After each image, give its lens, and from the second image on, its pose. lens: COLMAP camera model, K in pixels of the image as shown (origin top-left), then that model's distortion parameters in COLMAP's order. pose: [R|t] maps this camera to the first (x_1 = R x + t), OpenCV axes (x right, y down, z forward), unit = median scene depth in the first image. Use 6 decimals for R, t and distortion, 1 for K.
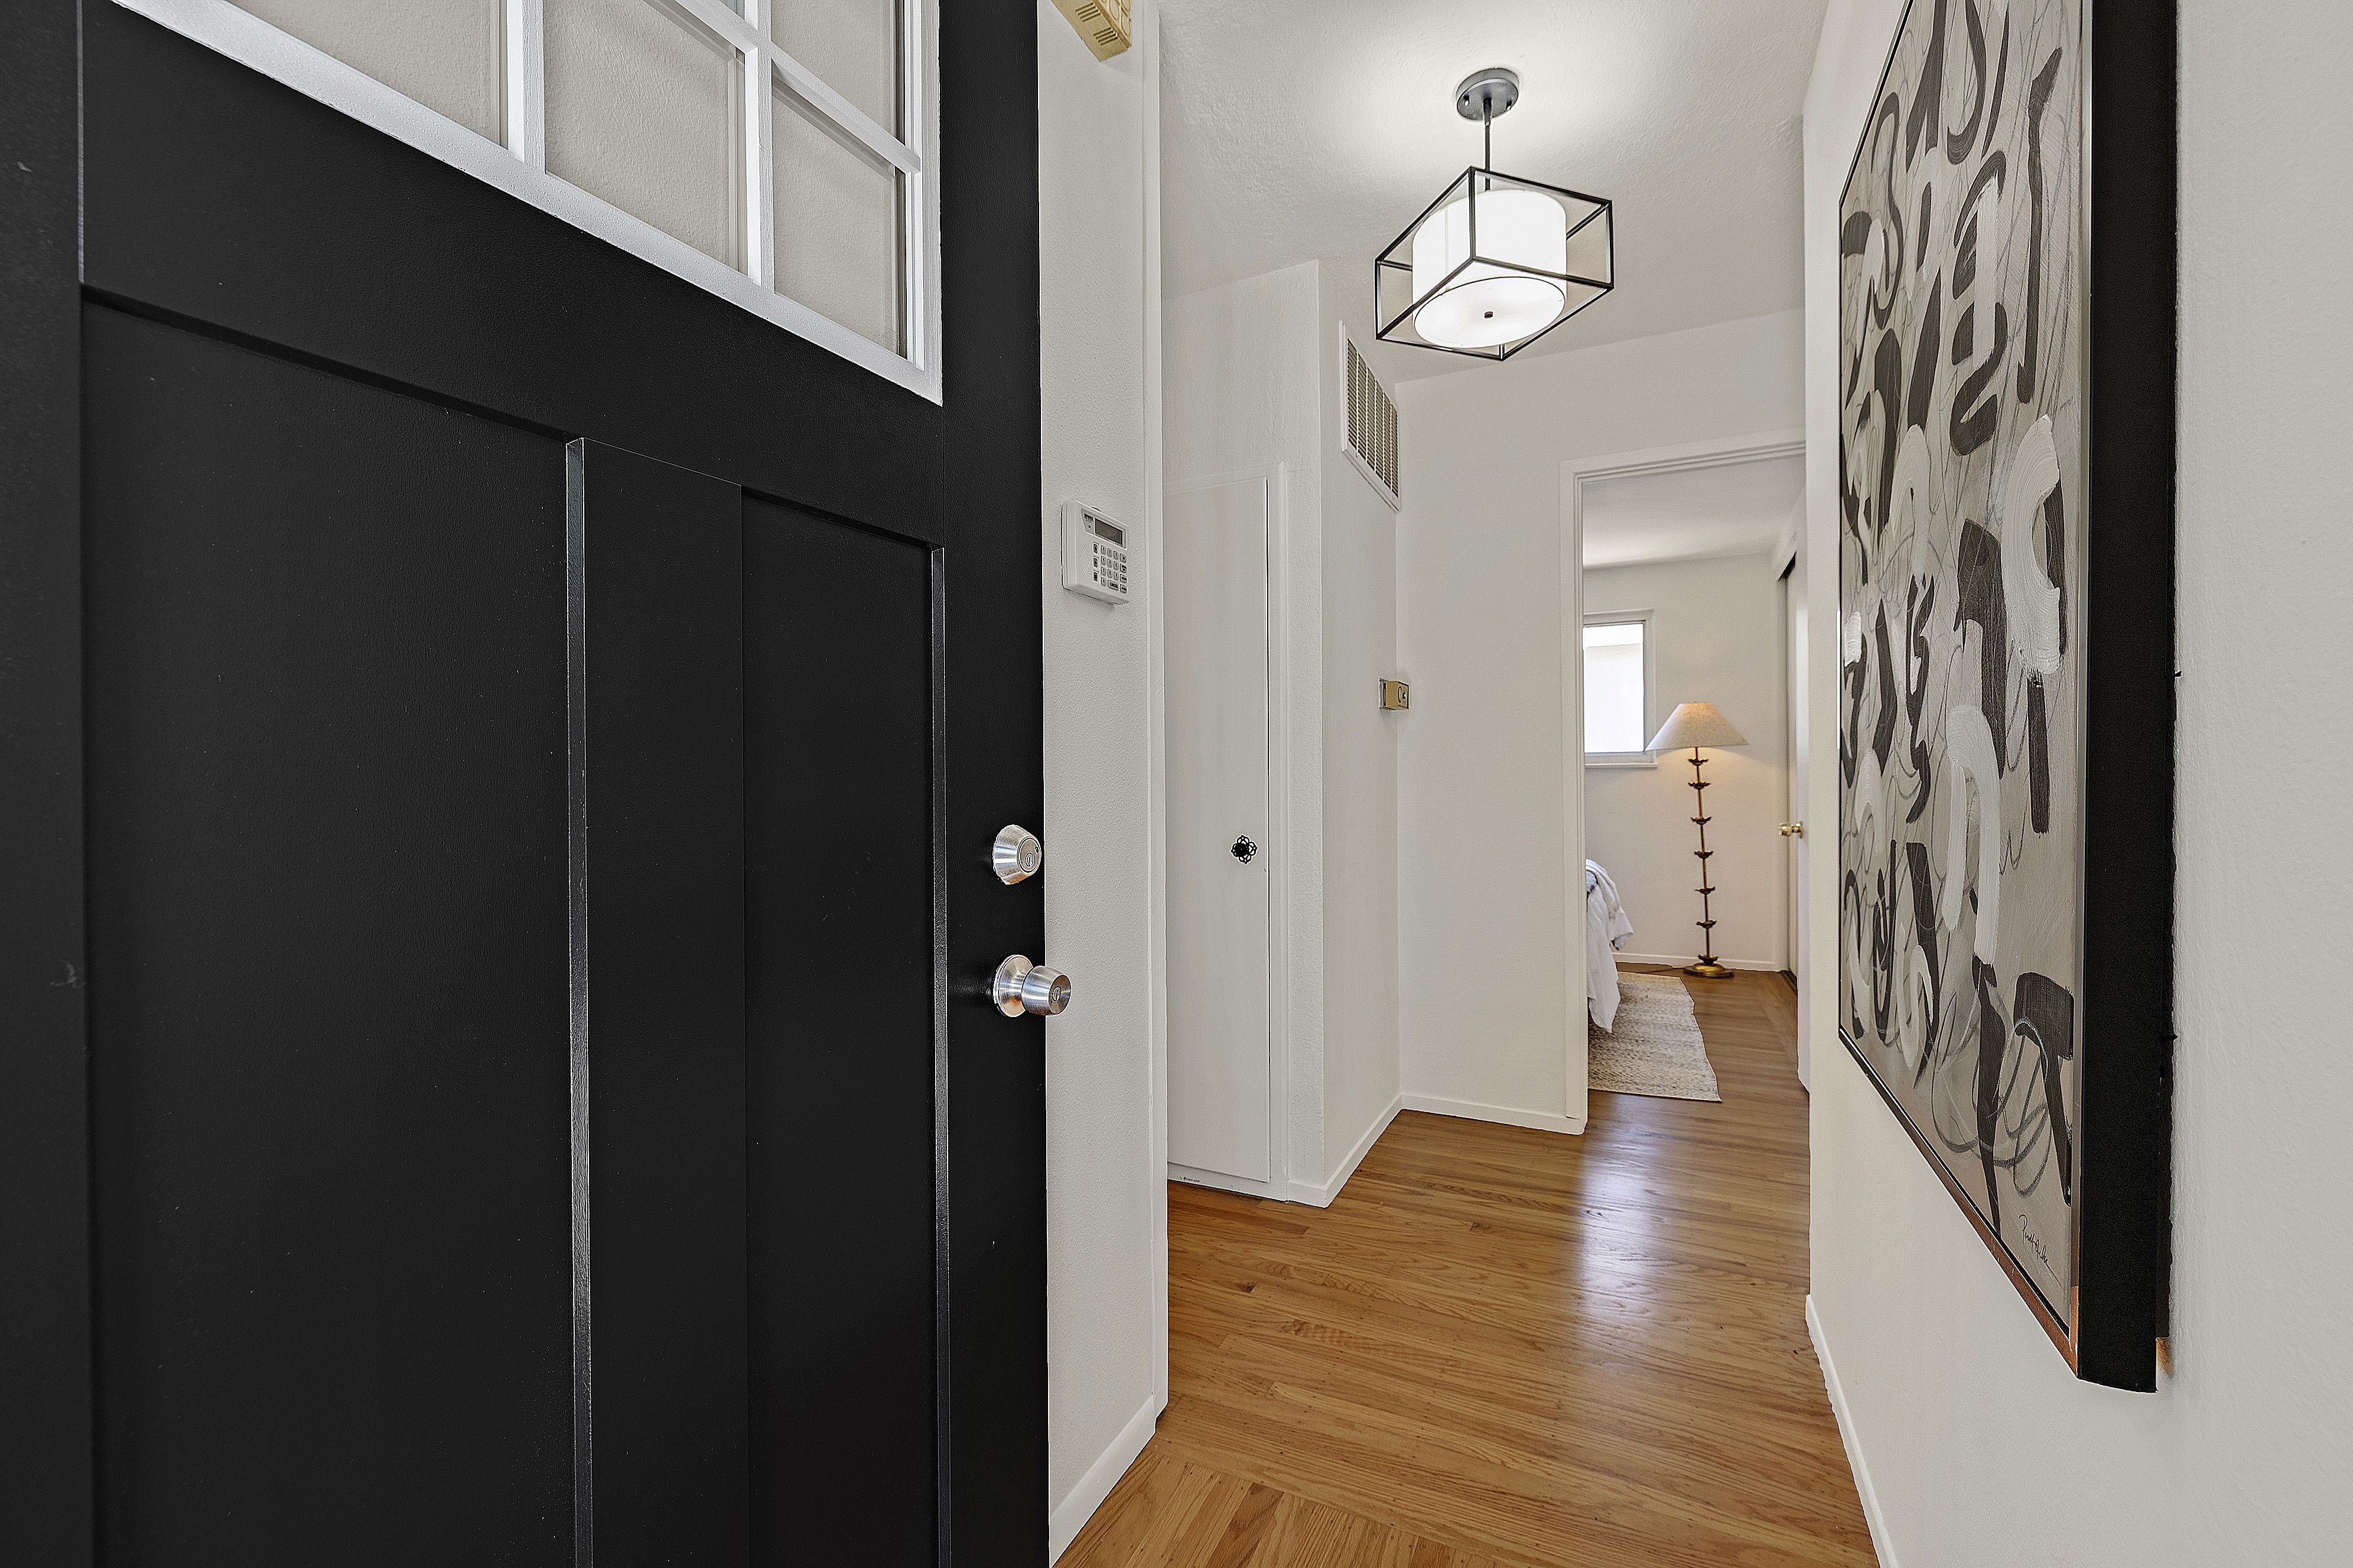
lens RADIAL K [[977.9, 0, 1174.2], [0, 977.9, 787.4], [0, 0, 1]] dist [-0.002204, -0.000221]
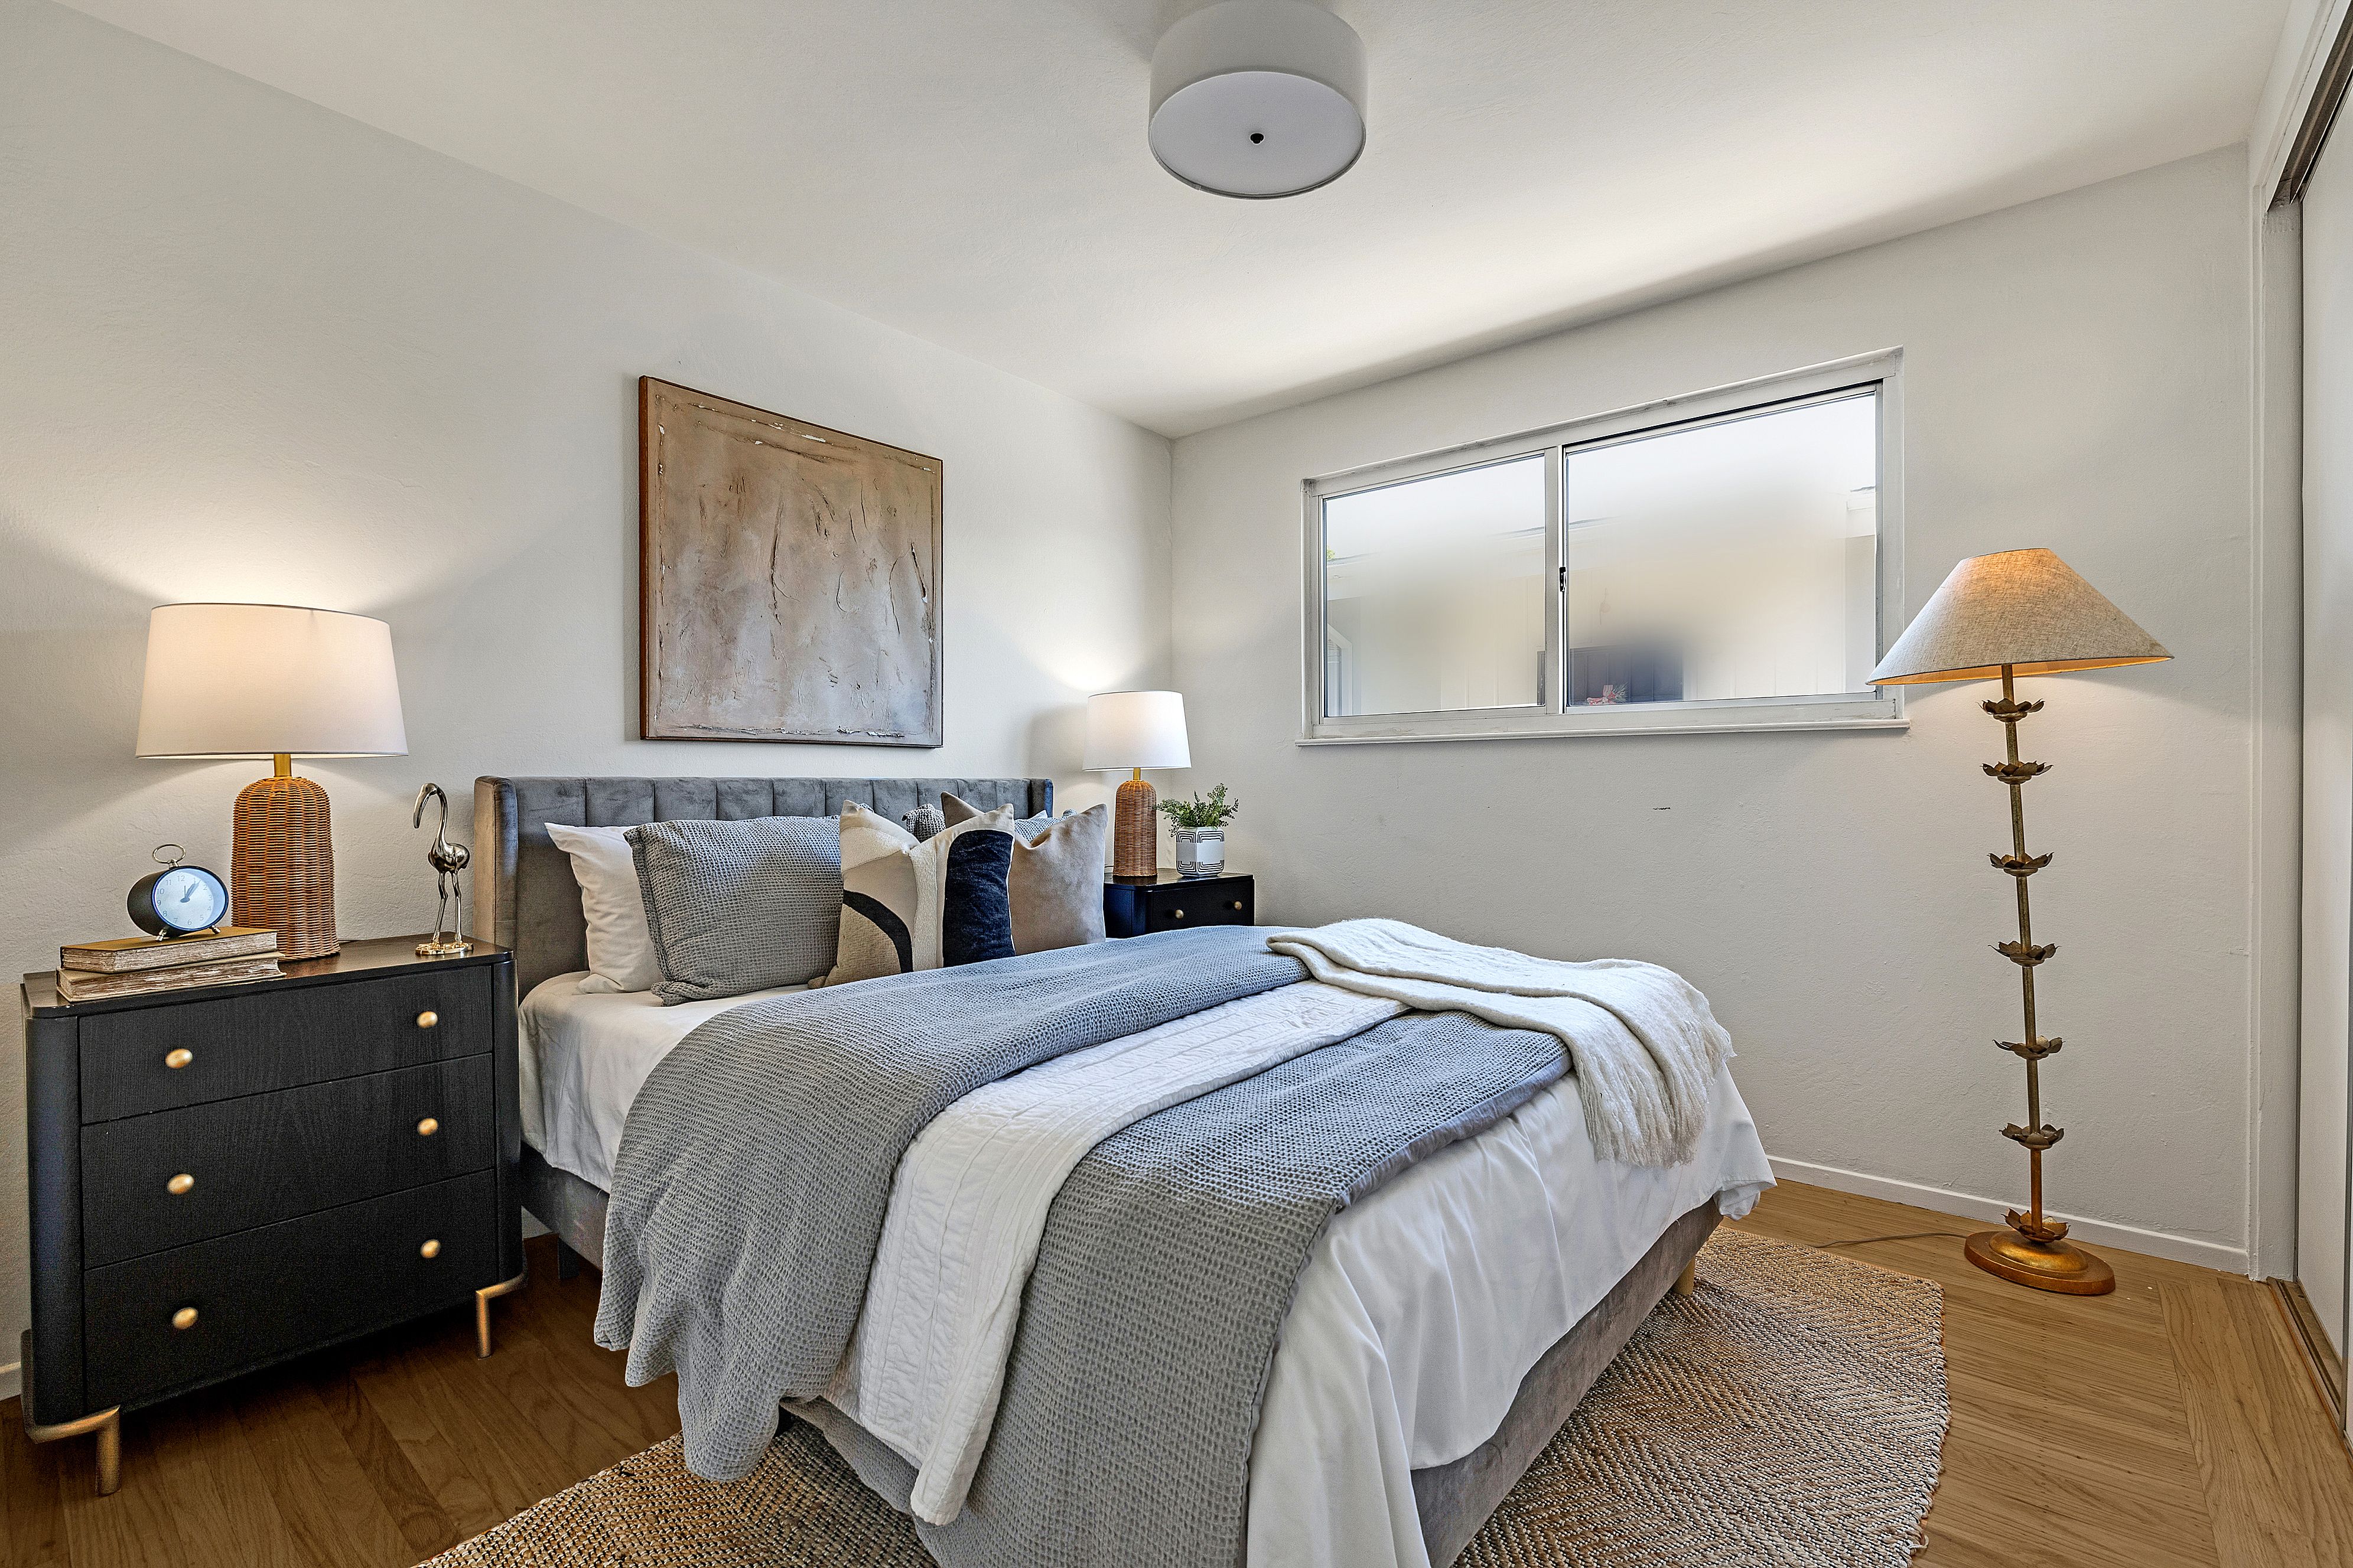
lens RADIAL K [[1042.1, 0, 1176.0], [0, 1042.1, 784.0], [0, 0, 1]] dist [-0.000675, -0.000105]
pose [[0.971095, 0.005851, -0.238622, 0.315444], [-0.005101, 0.999980, 0.003759, 0.002708], [0.238639, -0.002434, 0.971105, 0.524967]]
